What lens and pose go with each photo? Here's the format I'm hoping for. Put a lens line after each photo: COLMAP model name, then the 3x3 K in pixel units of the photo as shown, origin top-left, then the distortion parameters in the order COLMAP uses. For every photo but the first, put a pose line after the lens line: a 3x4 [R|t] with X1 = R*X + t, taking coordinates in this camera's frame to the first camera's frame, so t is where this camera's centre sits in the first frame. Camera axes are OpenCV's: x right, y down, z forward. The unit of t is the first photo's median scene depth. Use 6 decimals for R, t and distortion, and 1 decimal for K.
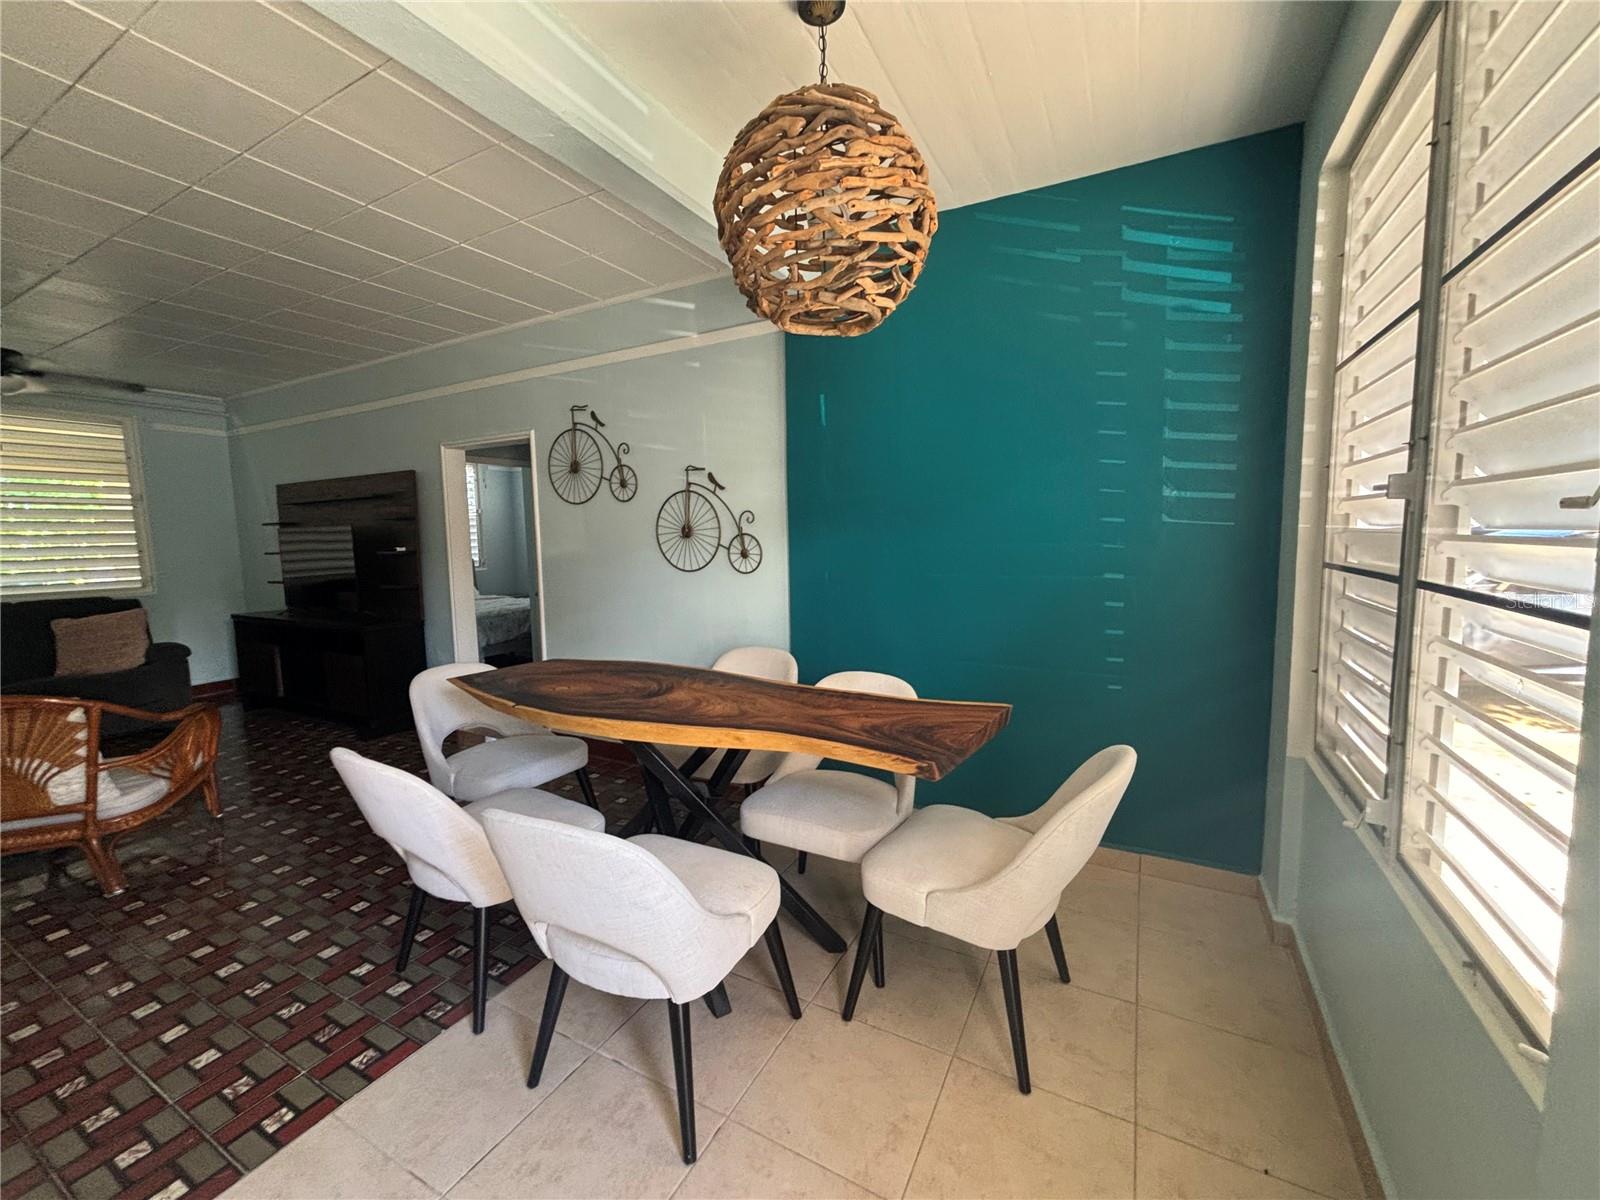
lens RADIAL K [[646.1, 0, 799.4], [0, 646.1, 596.3], [0, 0, 1]] dist [-0.000775, 0.000852]
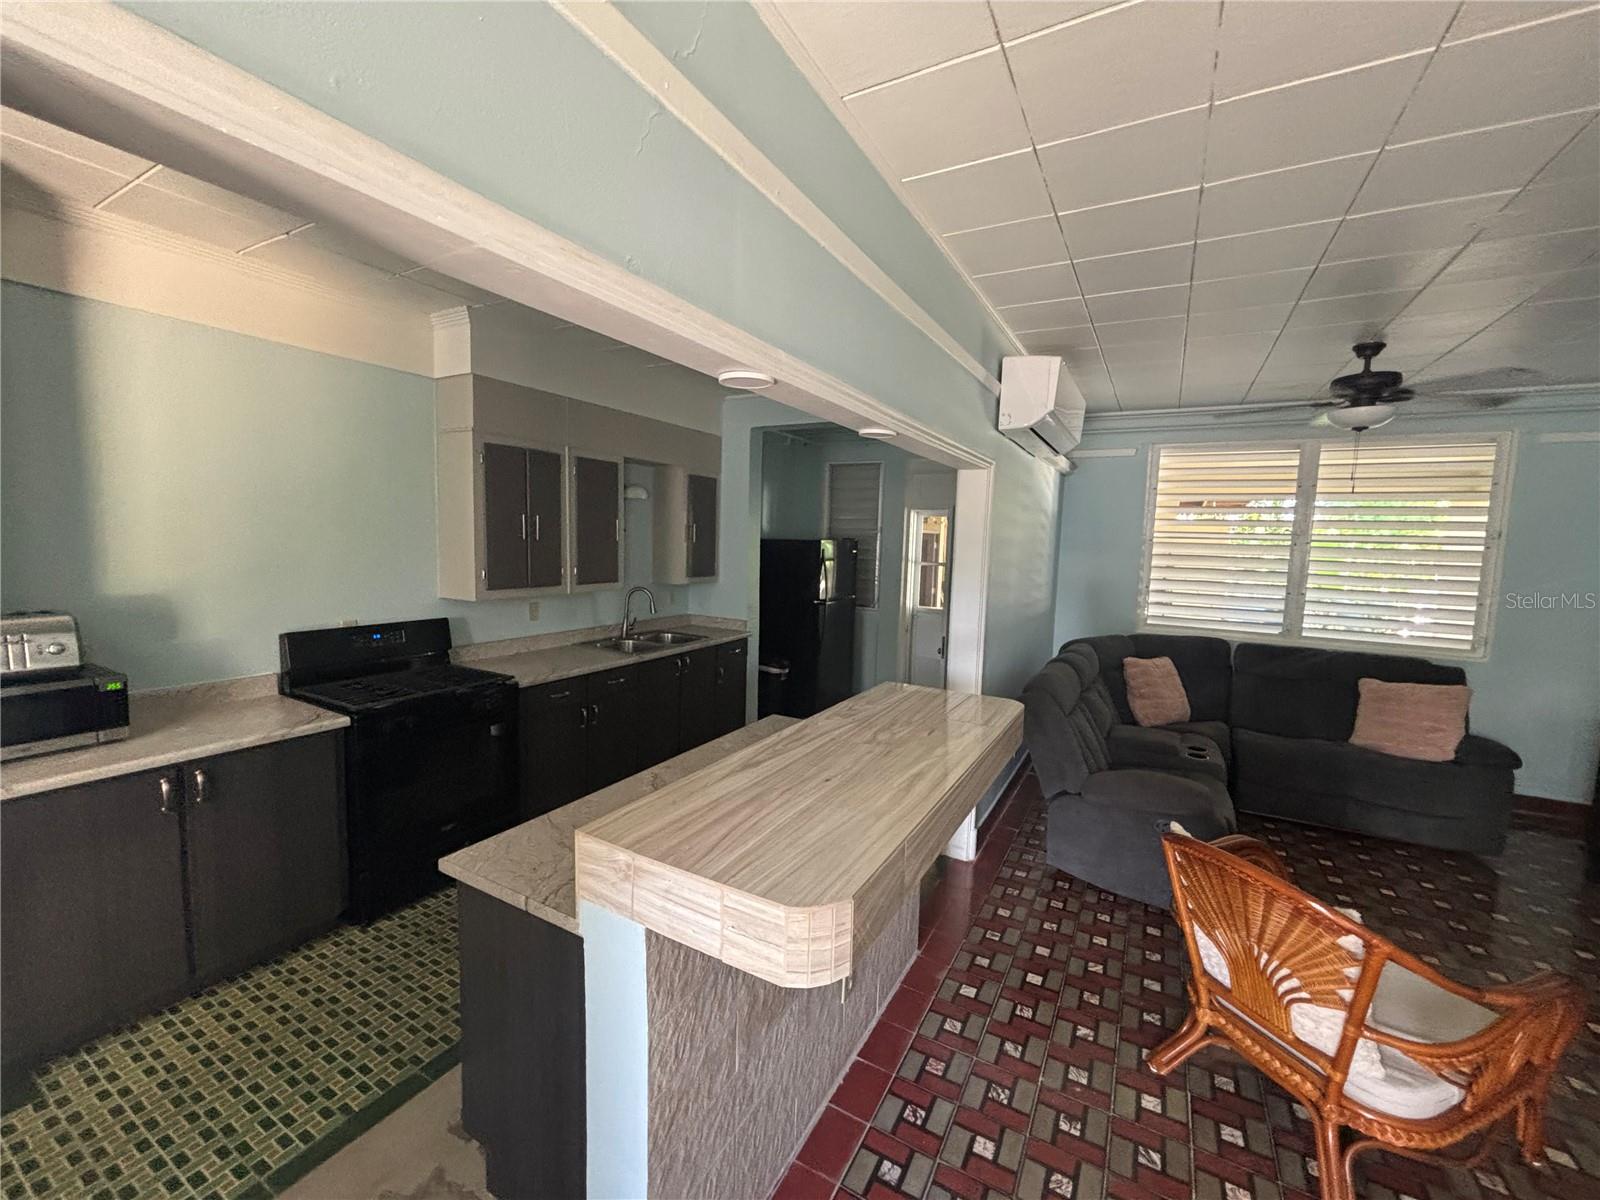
lens RADIAL K [[646.1, 0, 799.4], [0, 646.1, 596.3], [0, 0, 1]] dist [-0.000775, 0.000852]
pose [[-0.020725, 0.112907, -0.993389, -0.521379], [-0.125133, 0.985497, 0.114621, -0.144863], [0.991924, 0.126681, -0.006297, 0.432404]]
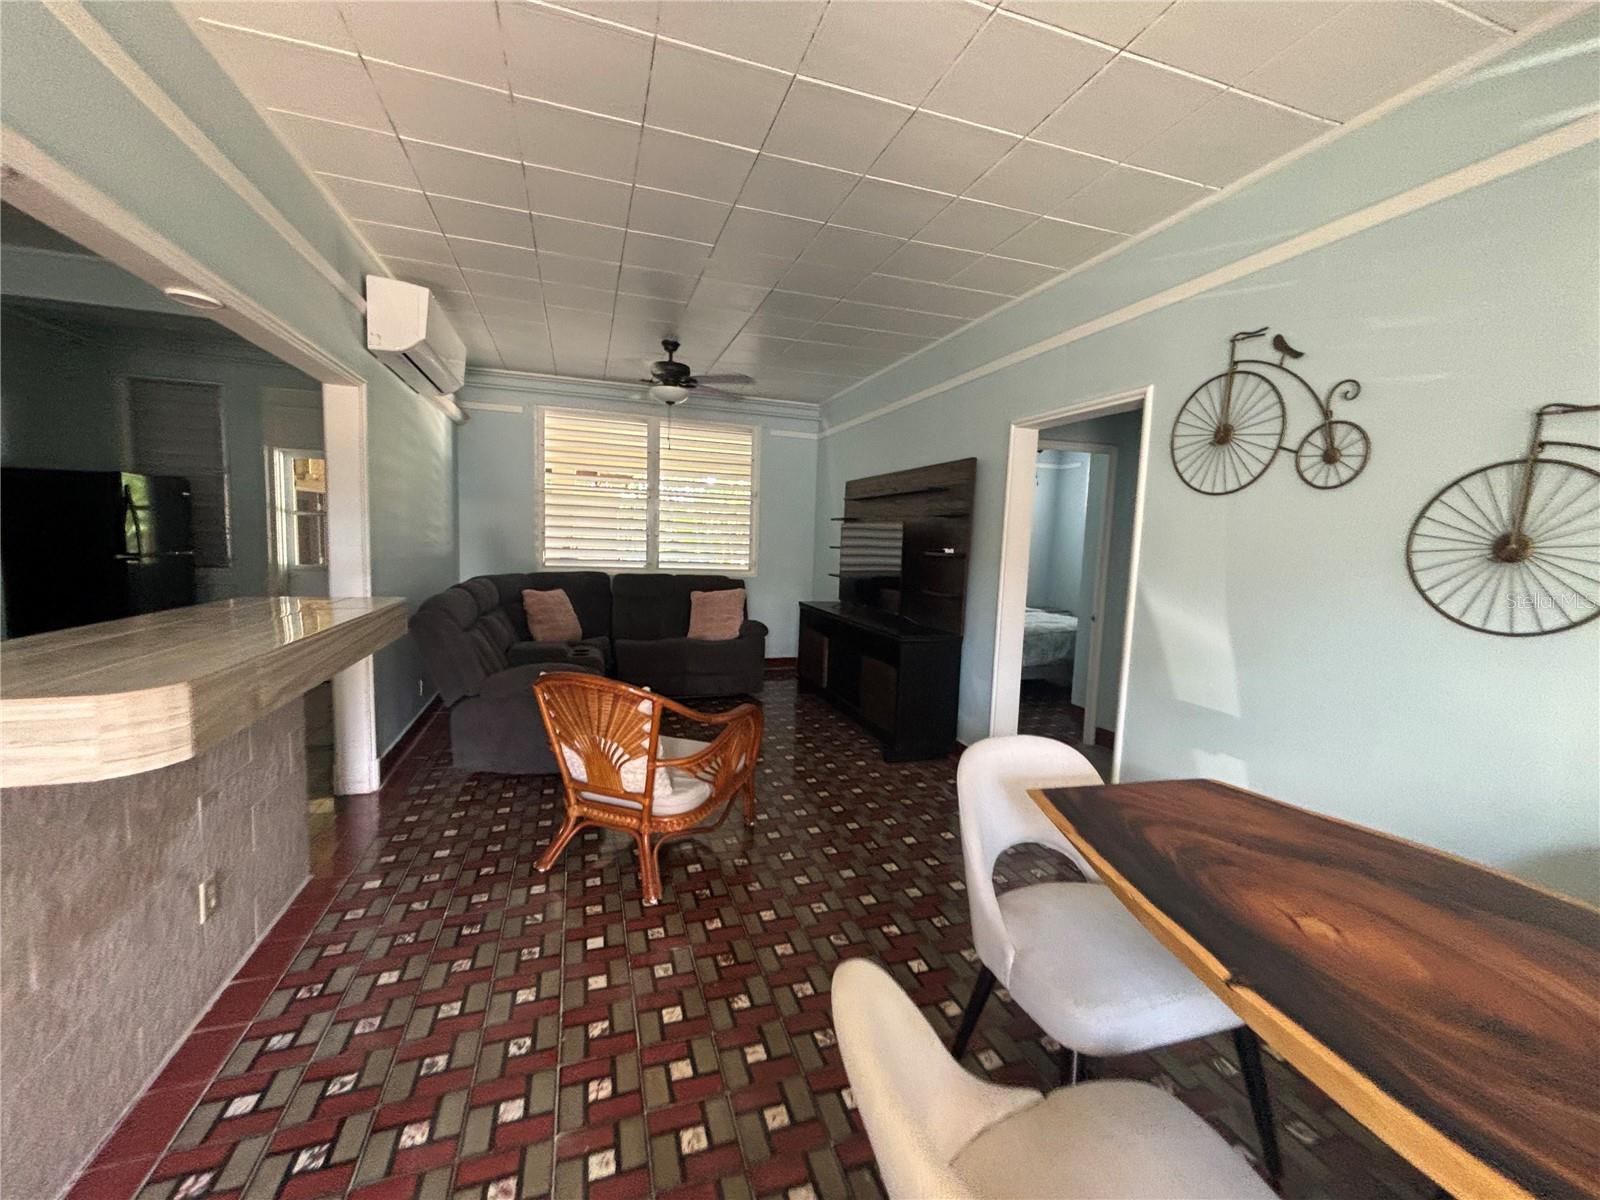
lens RADIAL K [[646.1, 0, 799.4], [0, 646.1, 596.3], [0, 0, 1]] dist [-0.000775, 0.000852]
pose [[0.727730, 0.106528, -0.677540, -0.323900], [-0.114331, 0.992884, 0.033309, -0.033851], [0.676267, 0.053224, 0.734731, 0.443510]]
